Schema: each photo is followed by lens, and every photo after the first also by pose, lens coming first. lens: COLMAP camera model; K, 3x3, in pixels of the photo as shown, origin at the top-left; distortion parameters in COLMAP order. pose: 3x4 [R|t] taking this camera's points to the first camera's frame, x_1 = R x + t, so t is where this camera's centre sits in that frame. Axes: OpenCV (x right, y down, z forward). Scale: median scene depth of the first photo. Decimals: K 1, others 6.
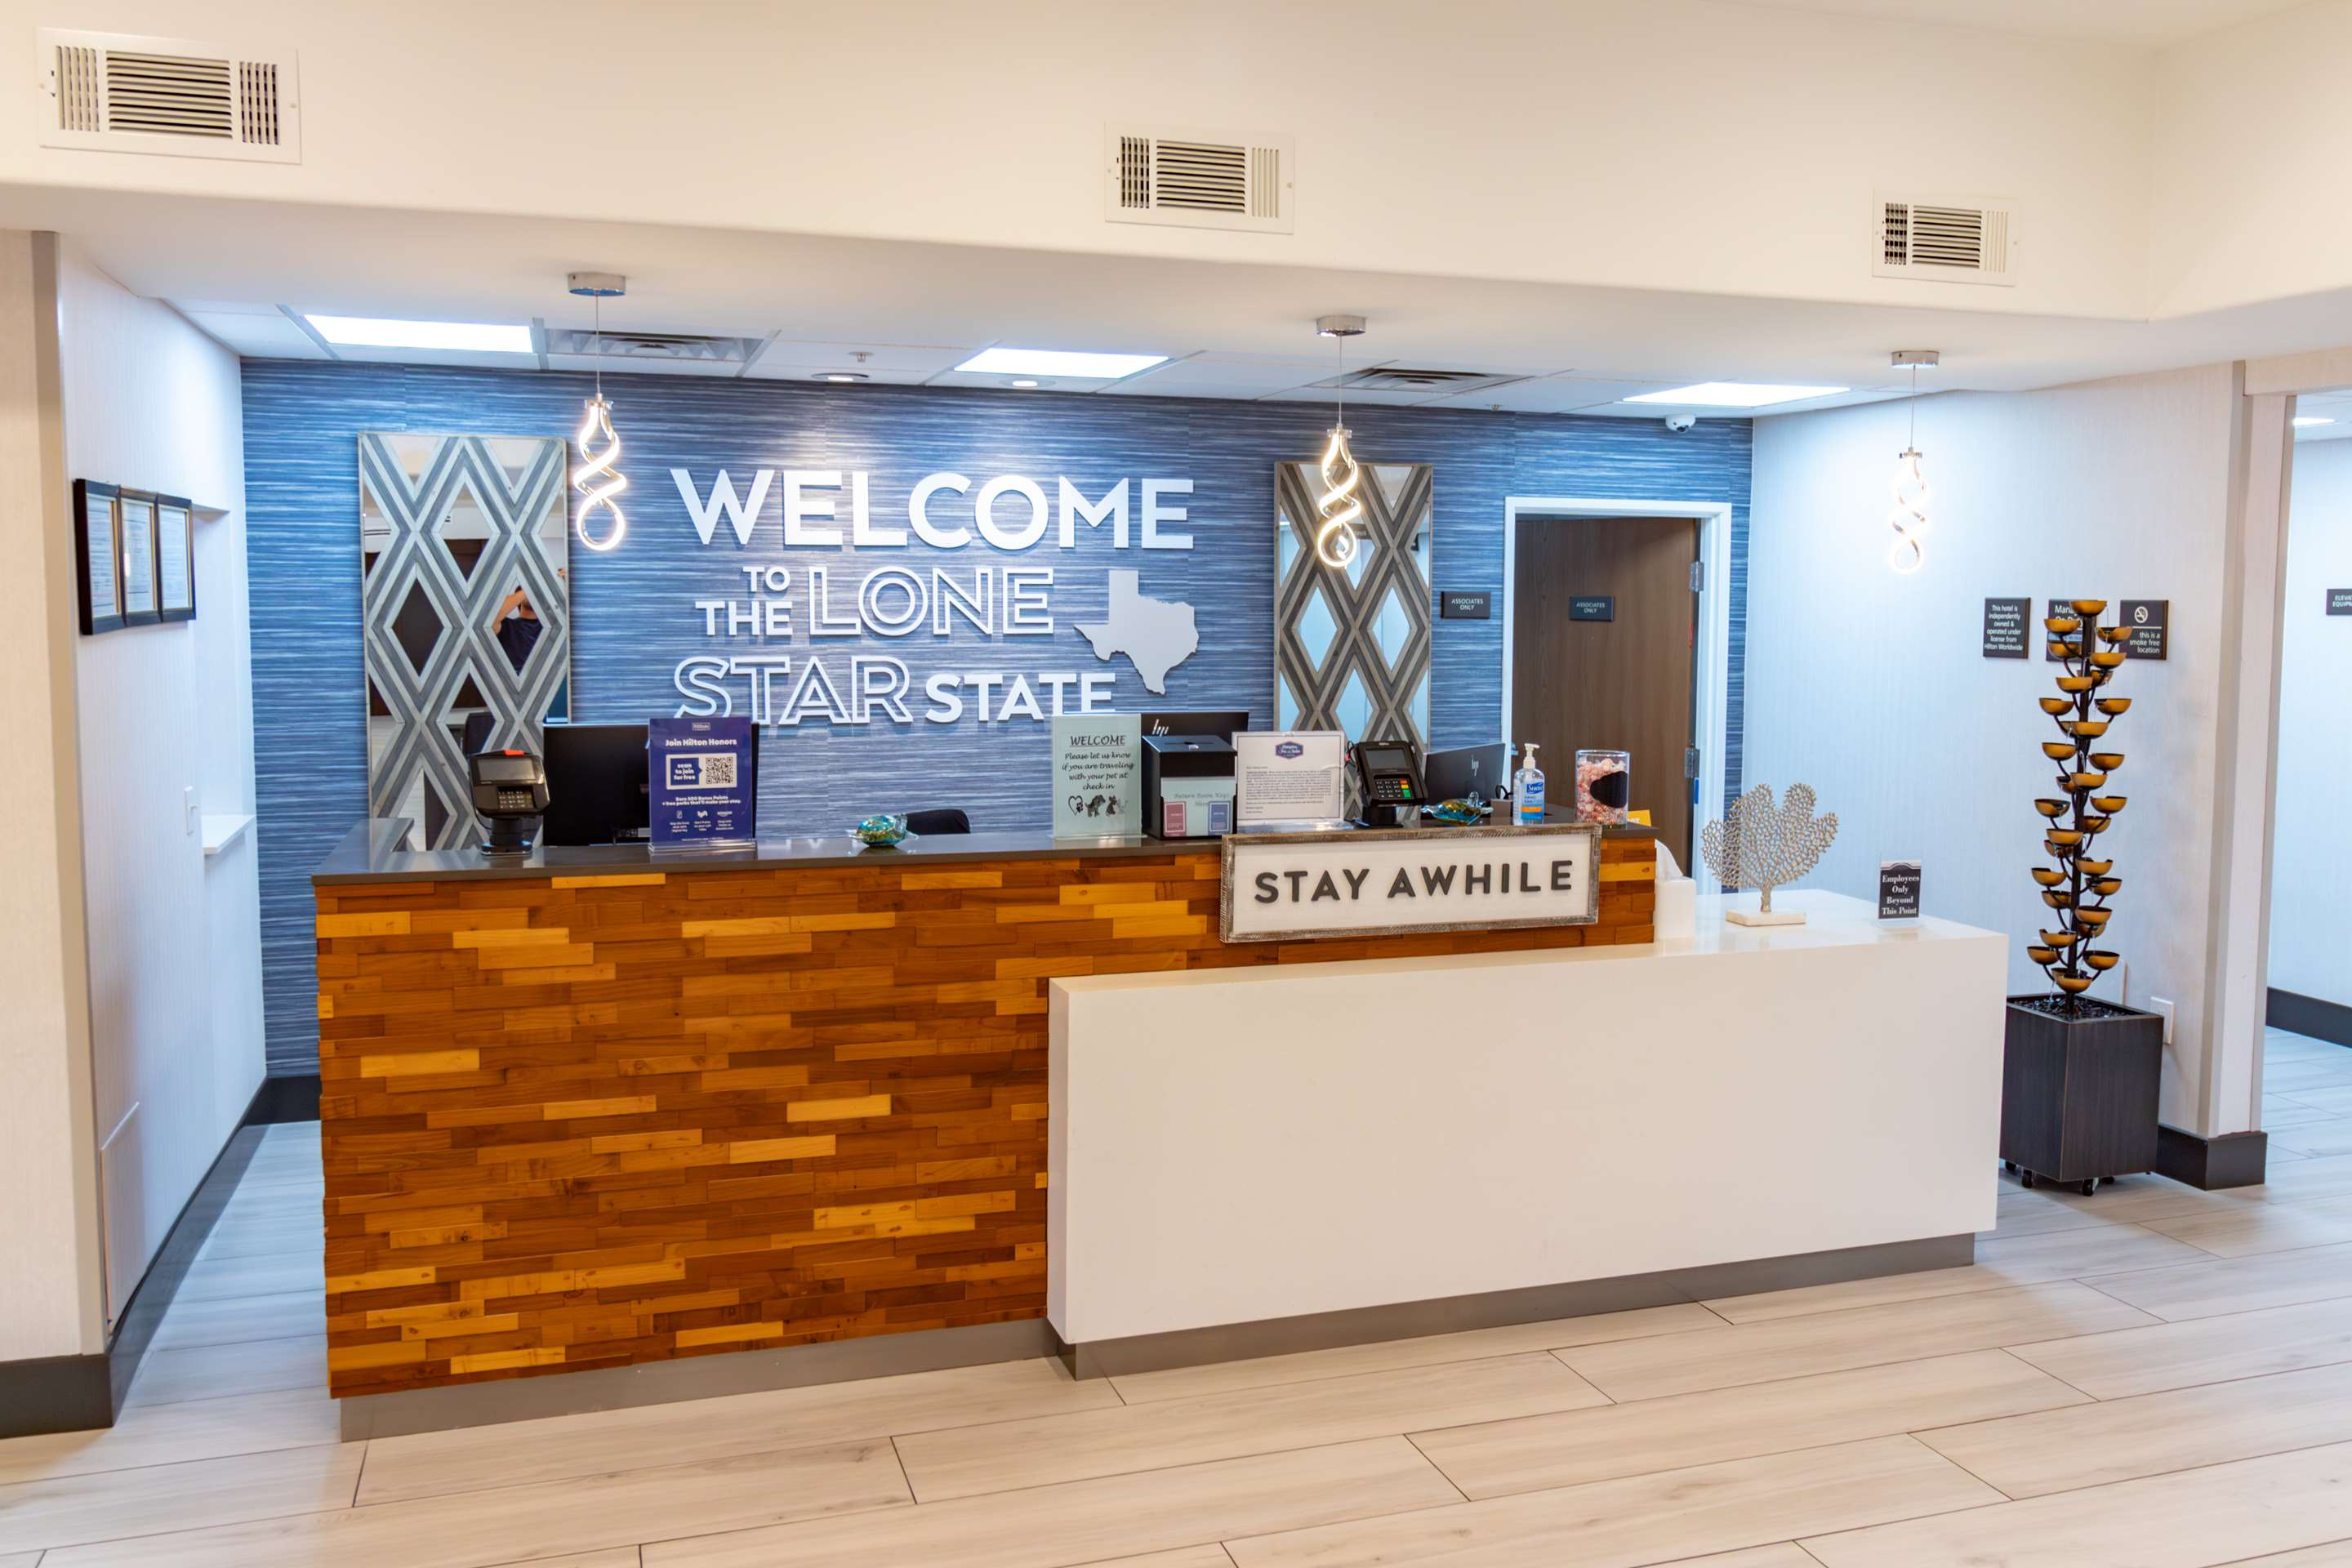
lens RADIAL K [[1912.9, 0, 1212.8], [0, 1912.9, 737.6], [0, 0, 1]] dist [-0.000636, 0.002185]
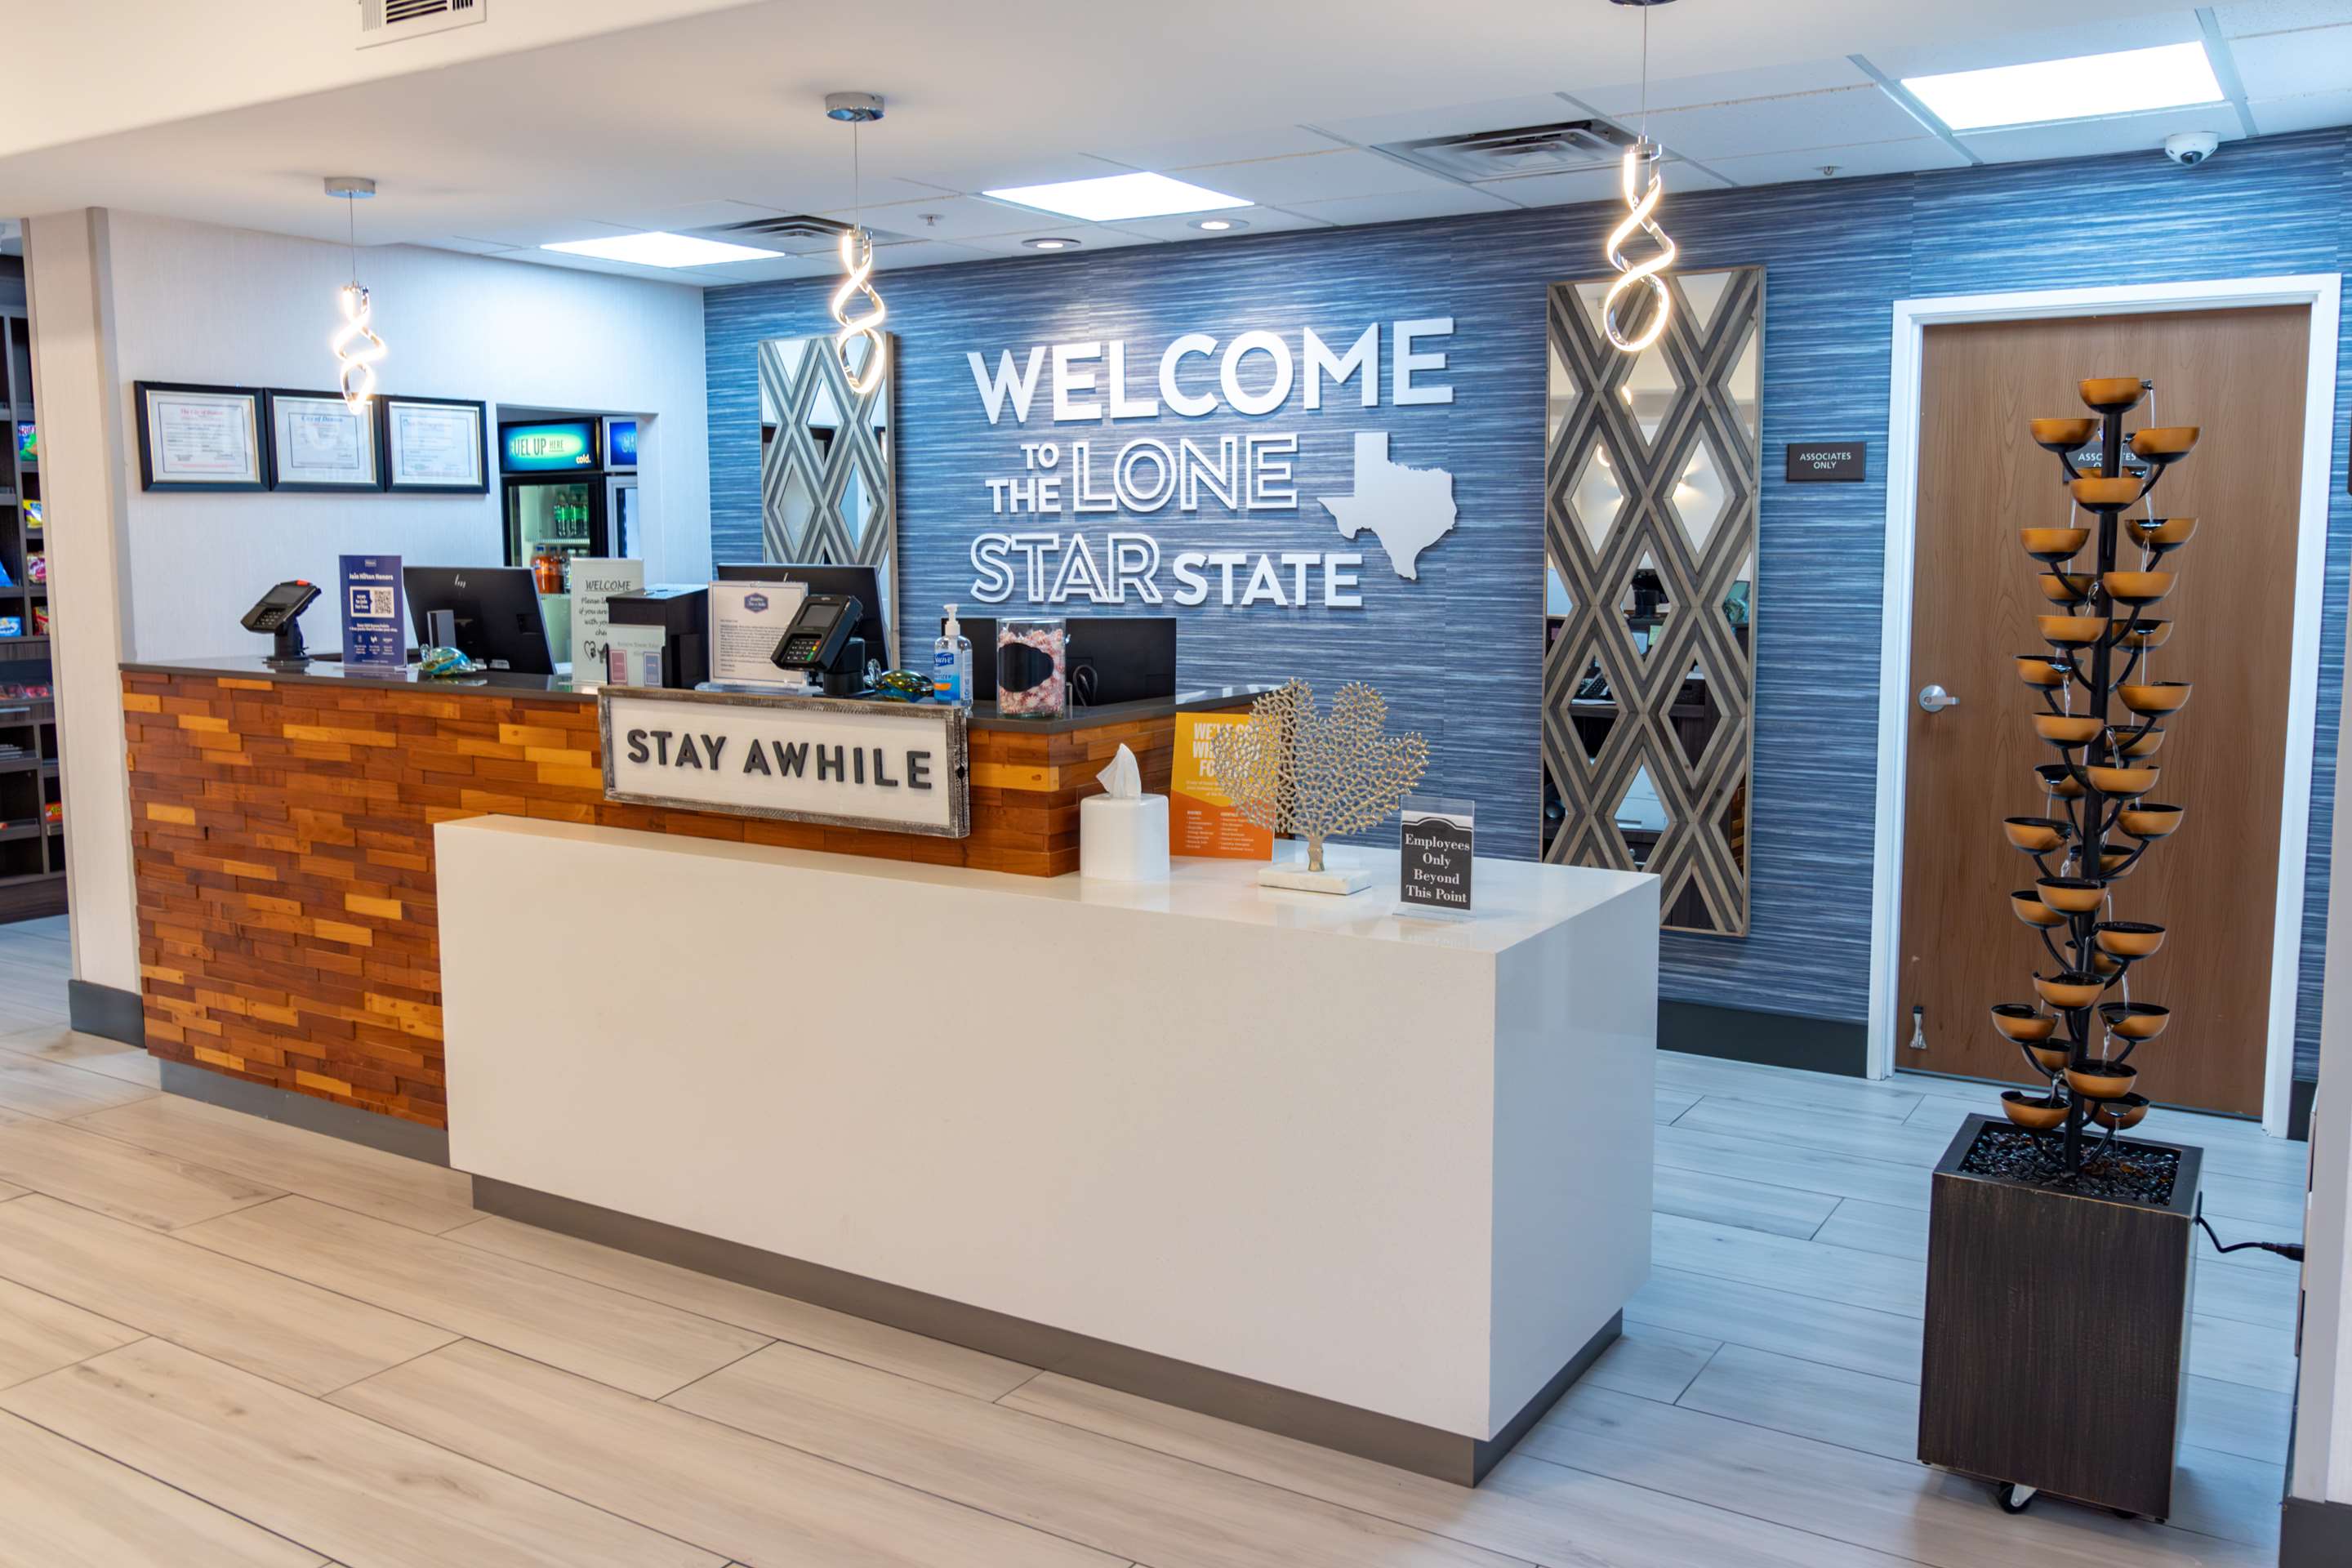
lens RADIAL K [[1912.9, 0, 1165.8], [0, 1912.9, 766.0], [0, 0, 1]] dist [-0.000636, 0.002185]
pose [[0.633434, 0.084542, -0.769164, 0.811907], [-0.052652, 0.996419, 0.066159, 0.012884], [0.772003, -0.001410, 0.635617, 0.558100]]
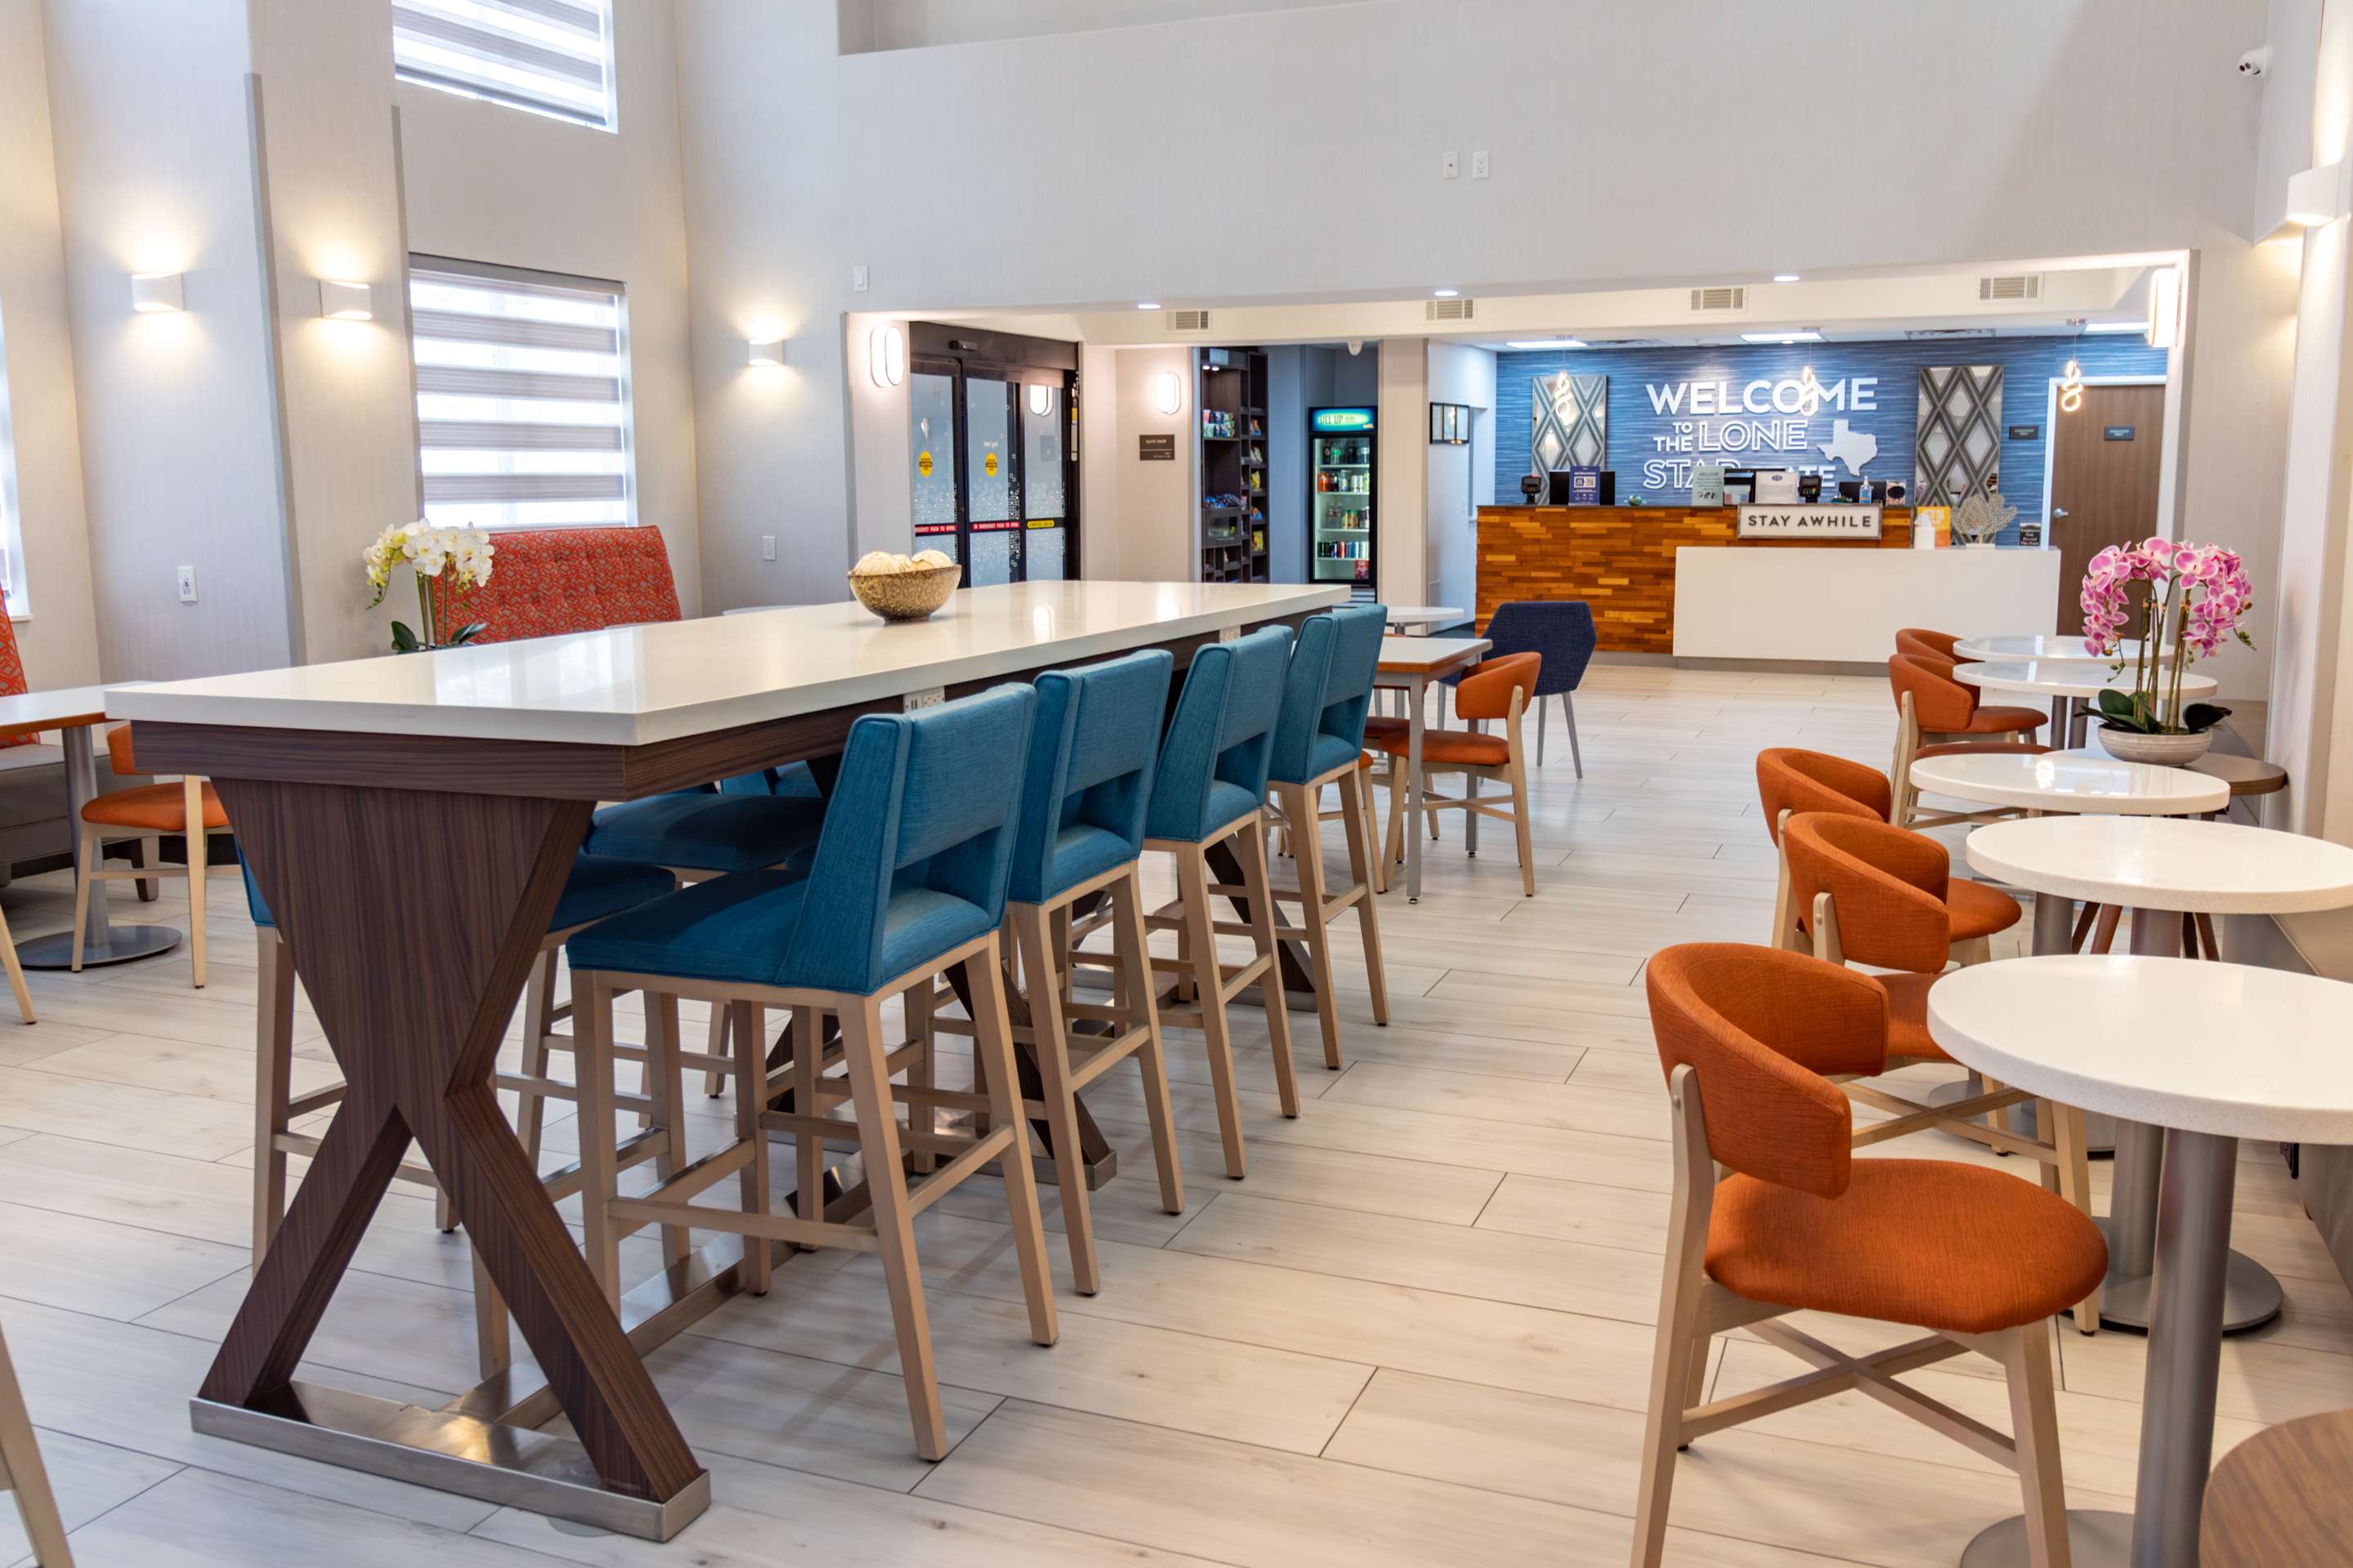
lens RADIAL K [[1913.5, 0, 1158.0], [0, 1913.5, 761.3], [0, 0, 1]] dist [-0.000636, 0.002185]
pose [[0.750738, 0.086531, -0.654908, 1.242615], [-0.038389, 0.995423, 0.087517, 0.211151], [0.659484, -0.040561, 0.750624, -1.793546]]
